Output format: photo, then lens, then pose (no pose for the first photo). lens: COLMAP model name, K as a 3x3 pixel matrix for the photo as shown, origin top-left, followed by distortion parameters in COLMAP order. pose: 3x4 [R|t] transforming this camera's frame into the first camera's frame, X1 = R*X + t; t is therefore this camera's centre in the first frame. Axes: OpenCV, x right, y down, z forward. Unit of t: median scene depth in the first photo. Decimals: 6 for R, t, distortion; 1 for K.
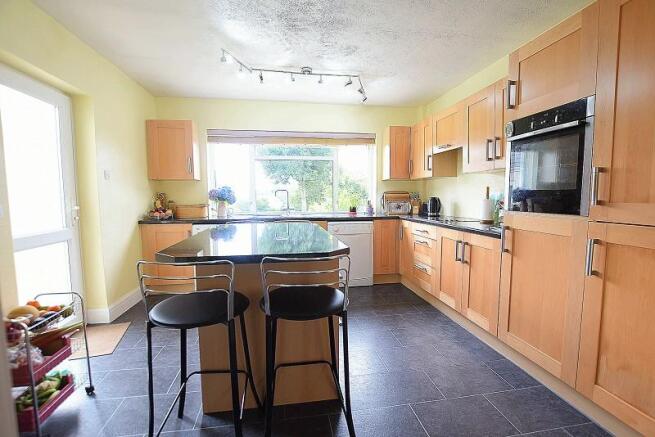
lens RADIAL K [[293.9, 0, 327.5], [0, 293.9, 218.5], [0, 0, 1]] dist [0.000159, -0.000212]
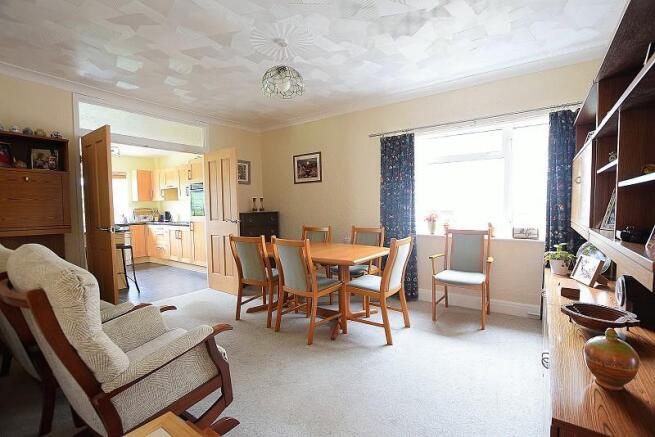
lens RADIAL K [[293.9, 0, 327.5], [0, 293.9, 218.5], [0, 0, 1]] dist [0.000159, -0.000212]
pose [[0.699632, -0.036424, 0.713574, -0.254284], [0.068707, 0.997501, -0.016448, 0.074634], [-0.711192, 0.060535, 0.700387, -1.023222]]
